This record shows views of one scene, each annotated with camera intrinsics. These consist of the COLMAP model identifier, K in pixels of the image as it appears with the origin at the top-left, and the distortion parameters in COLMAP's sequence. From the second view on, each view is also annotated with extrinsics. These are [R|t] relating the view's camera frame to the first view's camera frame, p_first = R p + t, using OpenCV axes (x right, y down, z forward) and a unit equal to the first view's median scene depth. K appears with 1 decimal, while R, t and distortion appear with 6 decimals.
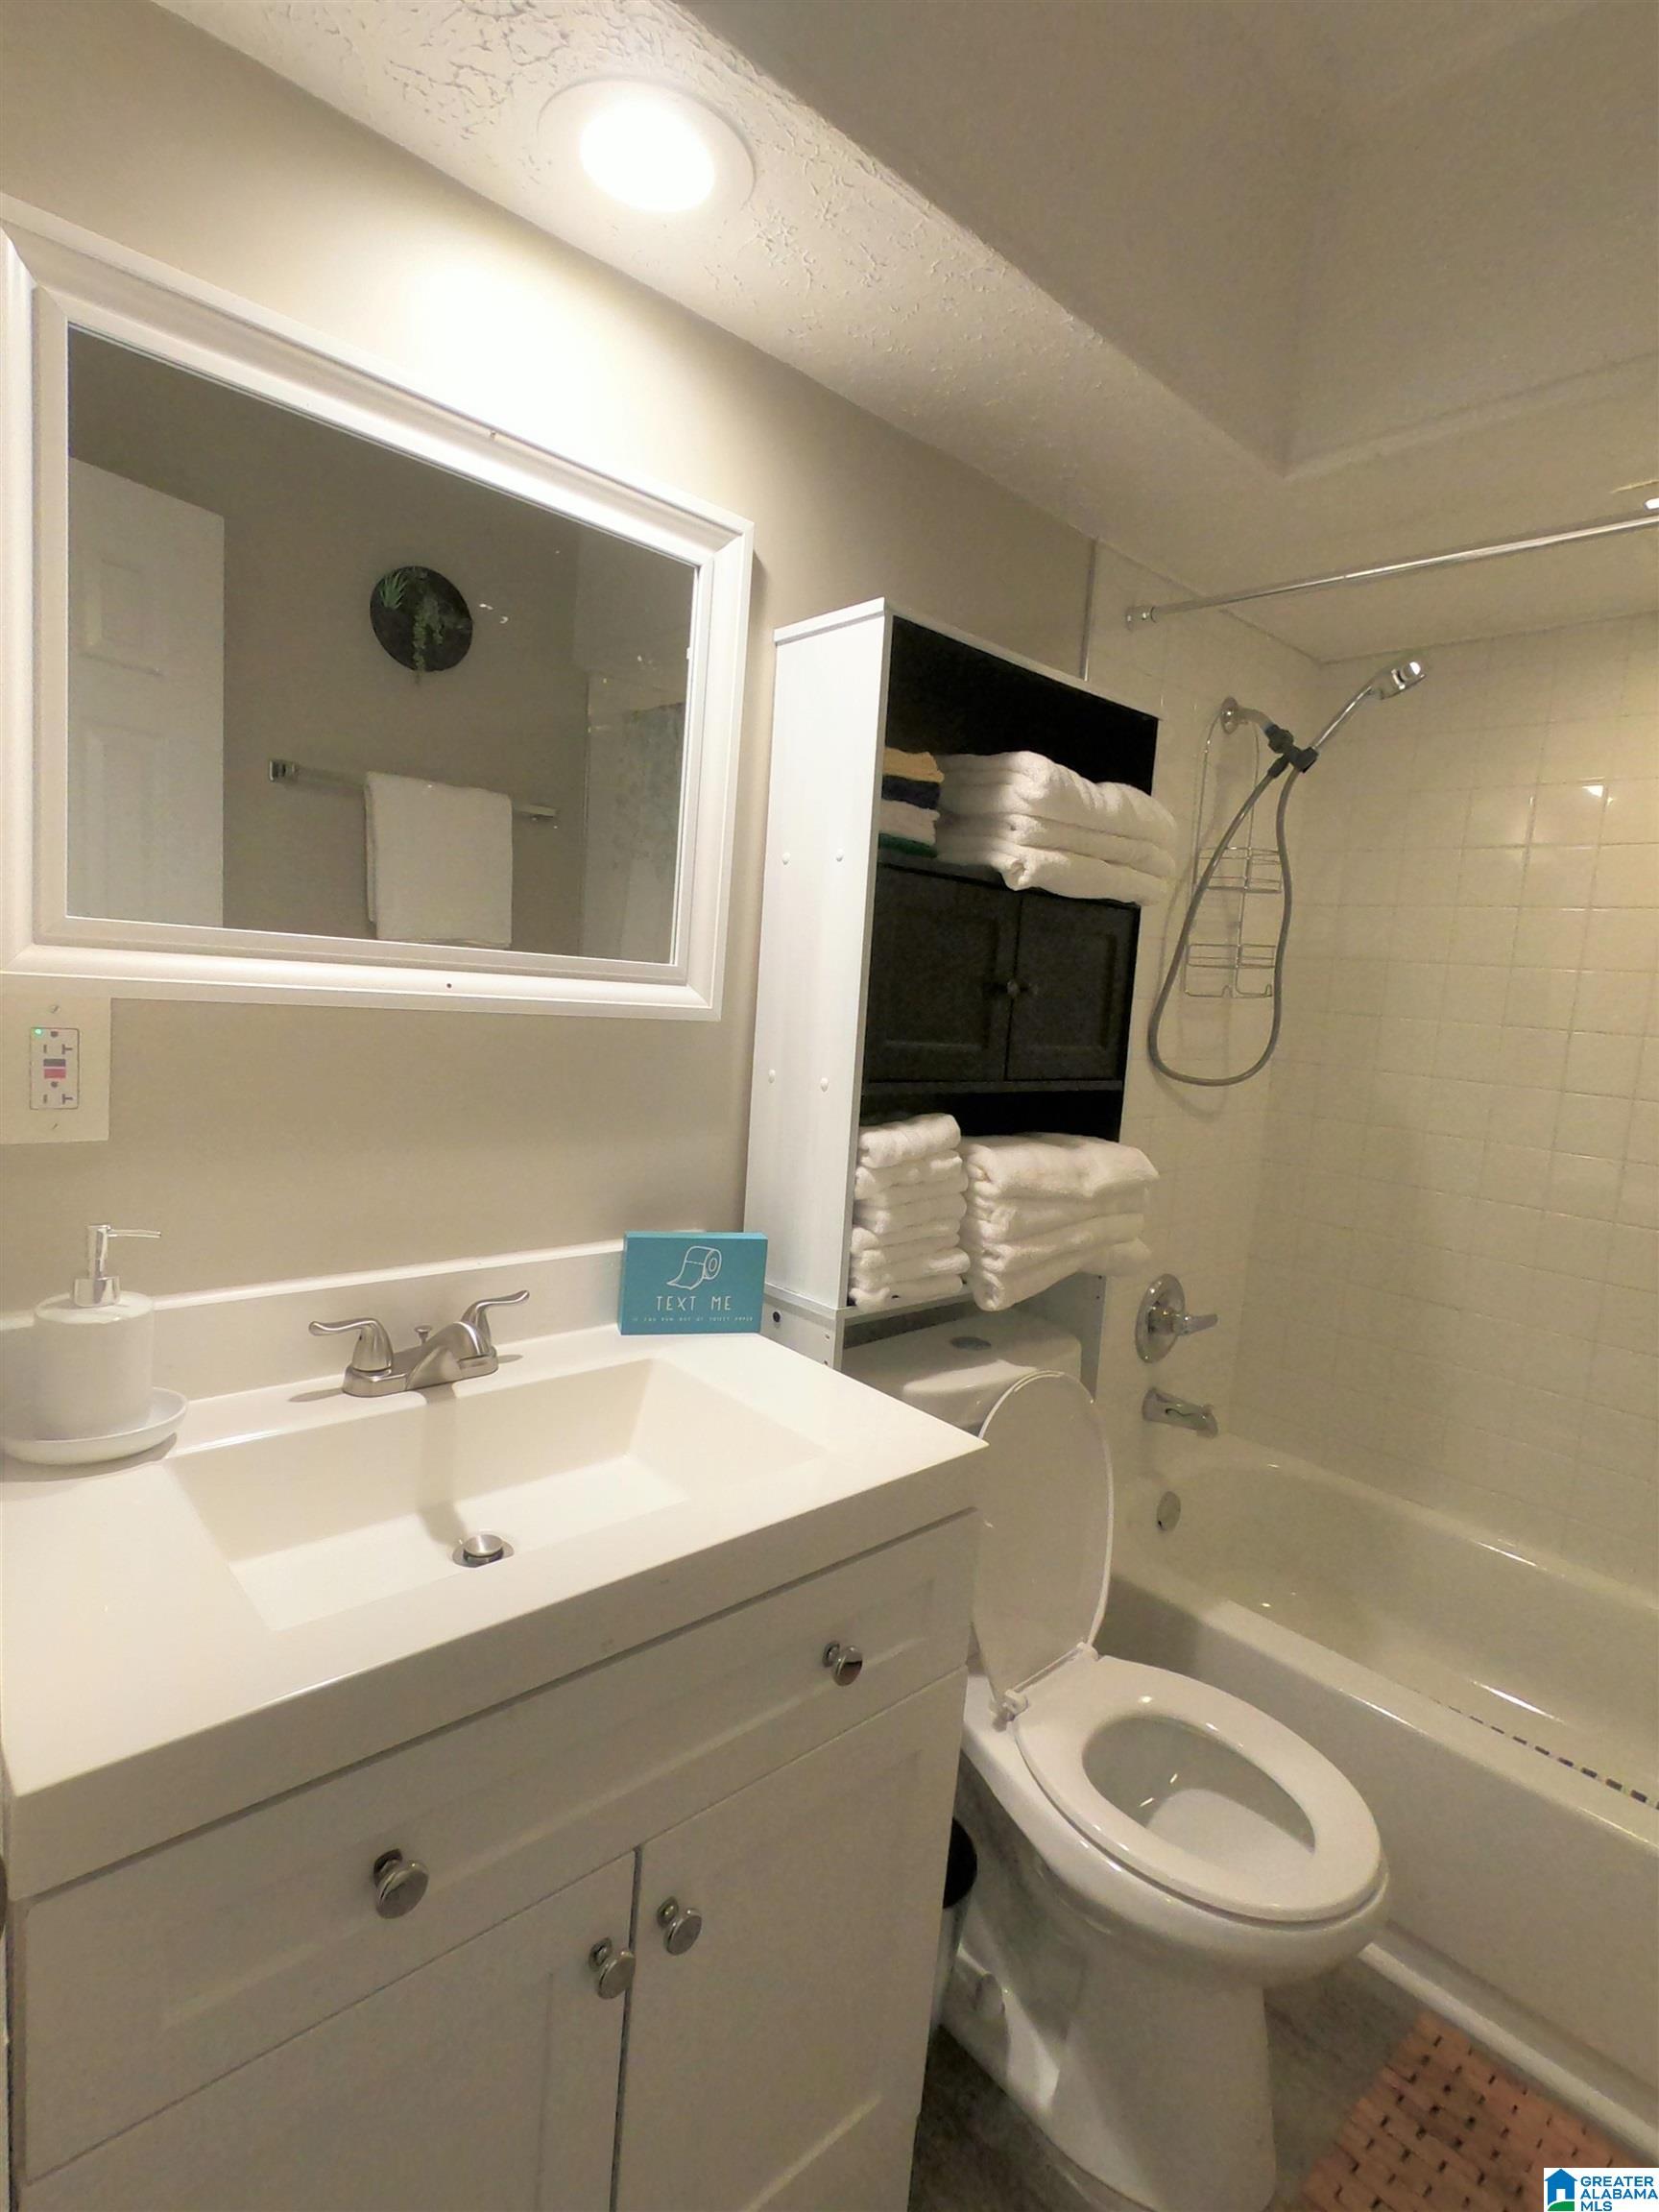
lens RADIAL K [[1131.3, 0, 821.7], [0, 1131.3, 1107.5], [0, 0, 1]] dist [0.001383, 0.002127]
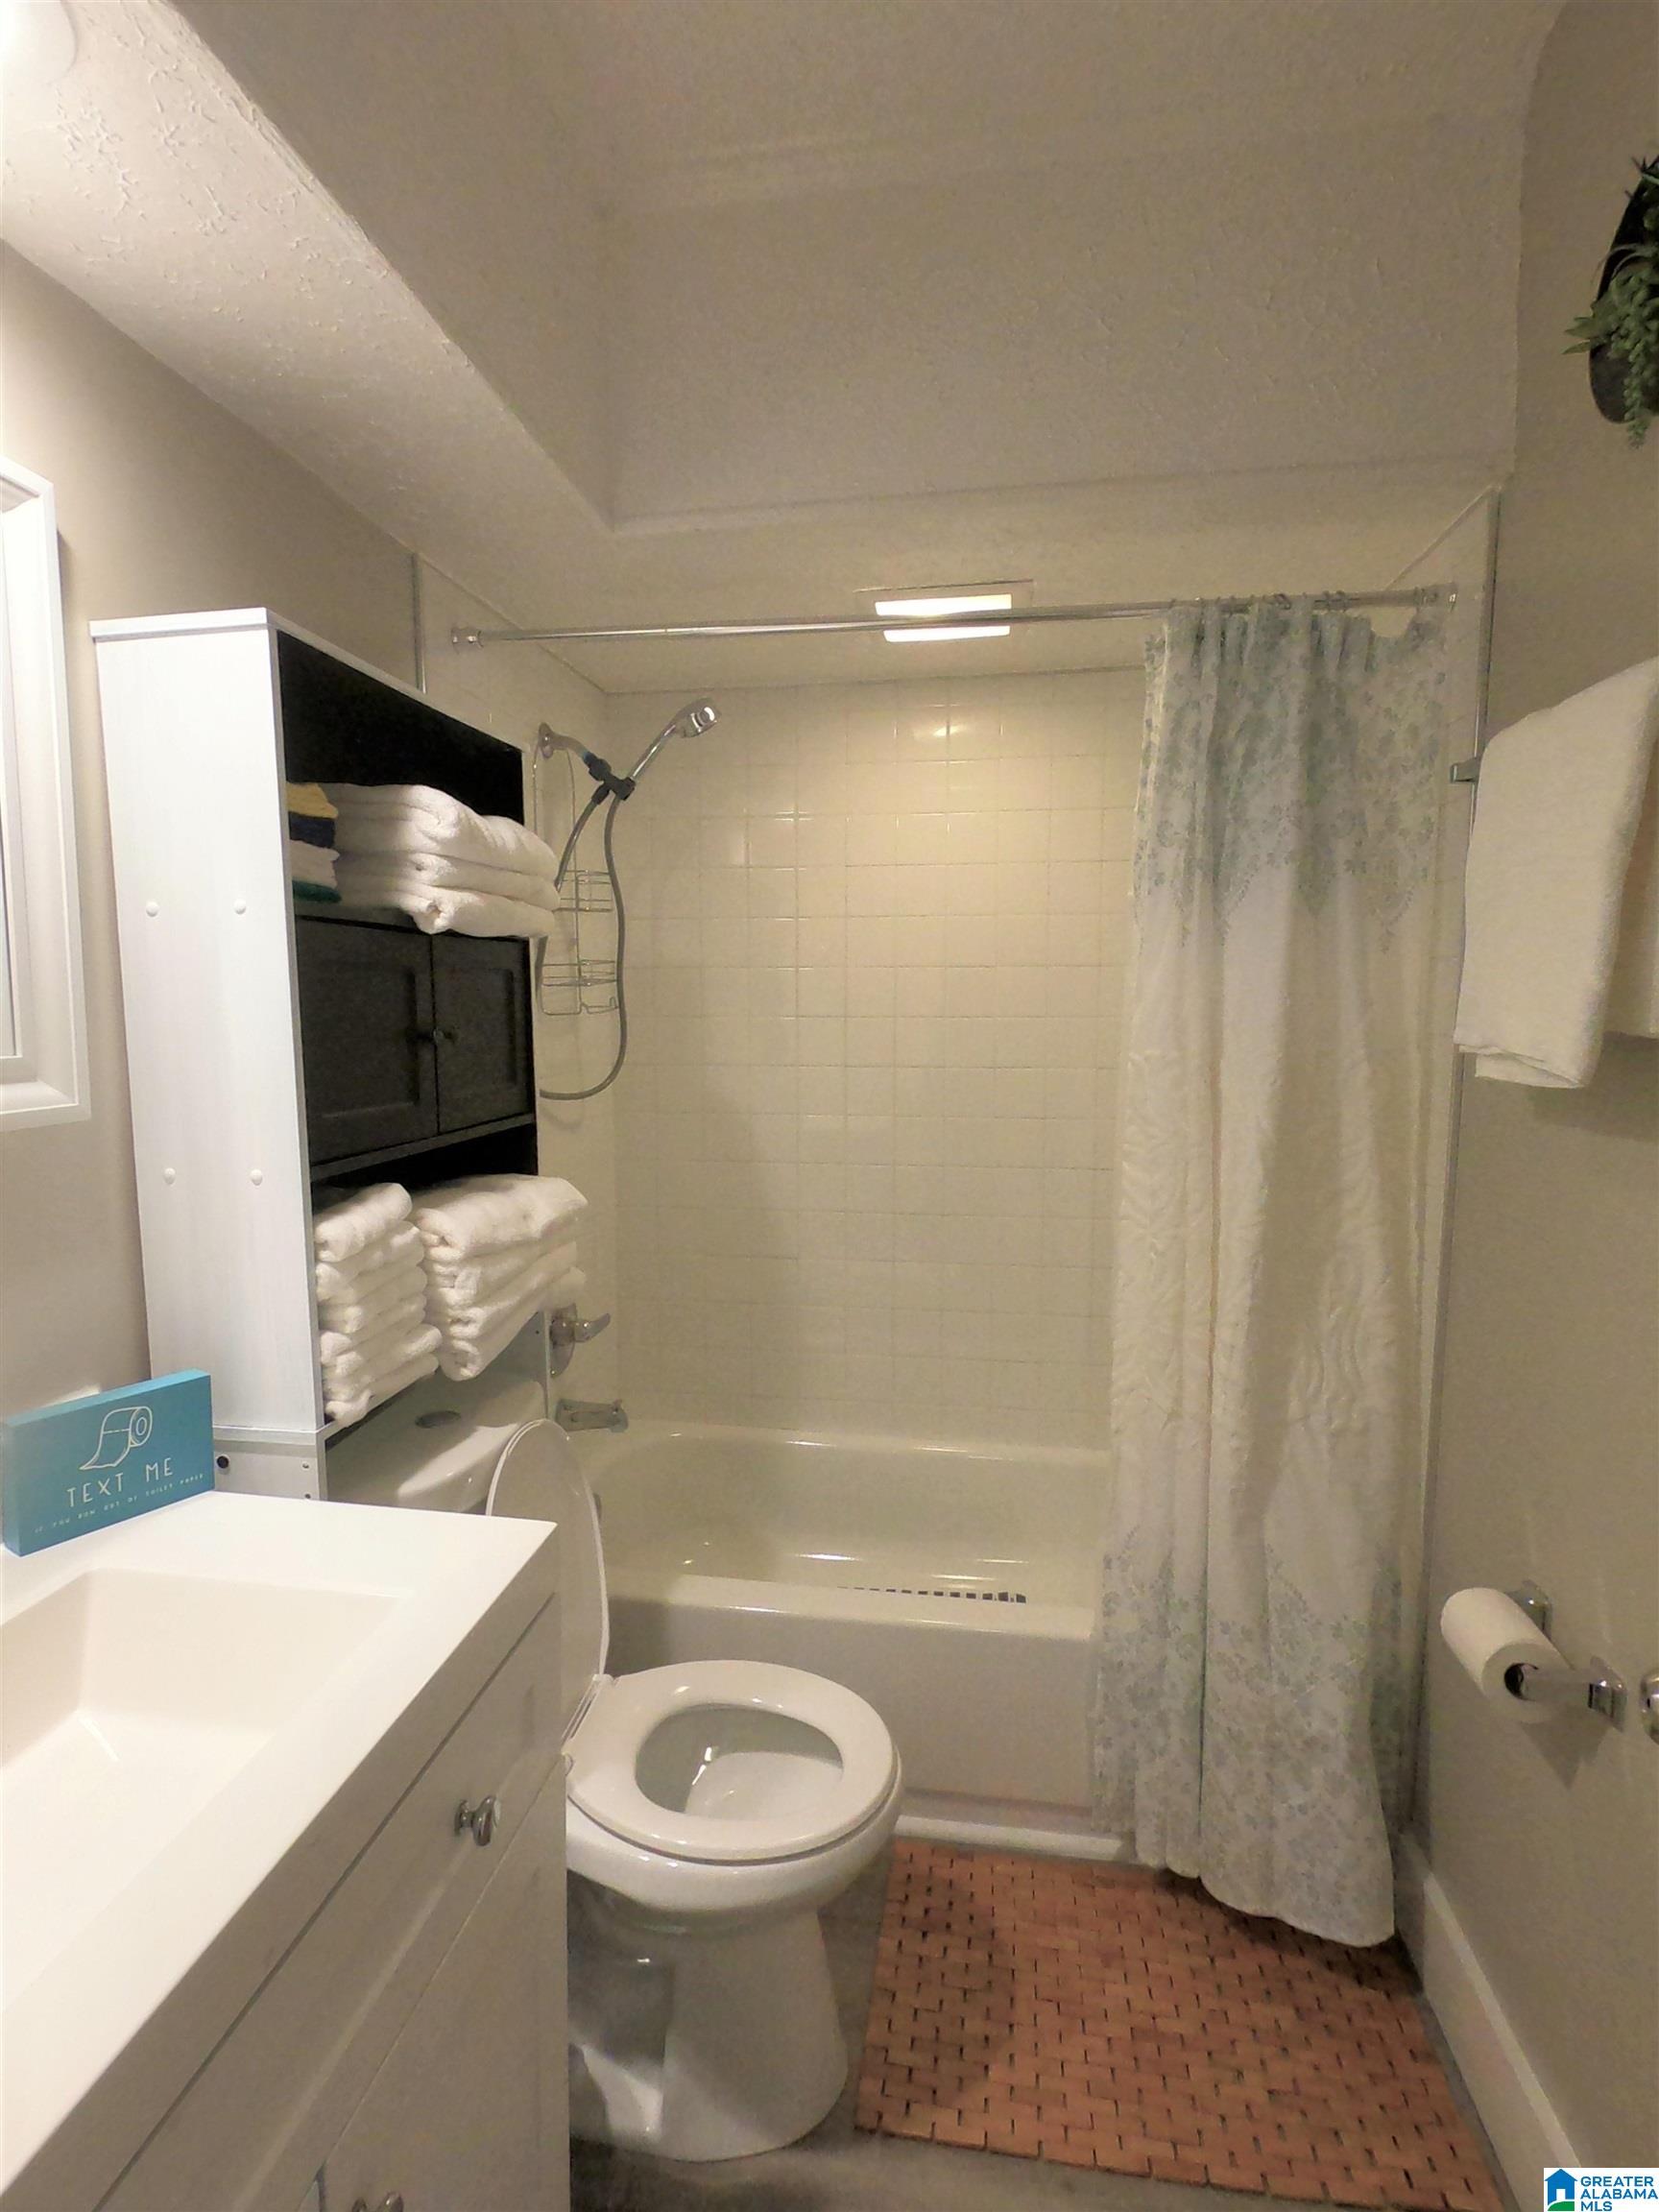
lens RADIAL K [[1131.3, 0, 822.5], [0, 1131.3, 1103.9], [0, 0, 1]] dist [0.001383, 0.002127]
pose [[0.776804, -0.137582, 0.614529, -0.172844], [0.131787, 0.989751, 0.055001, -0.062030], [-0.615798, 0.038262, 0.786975, 0.069540]]
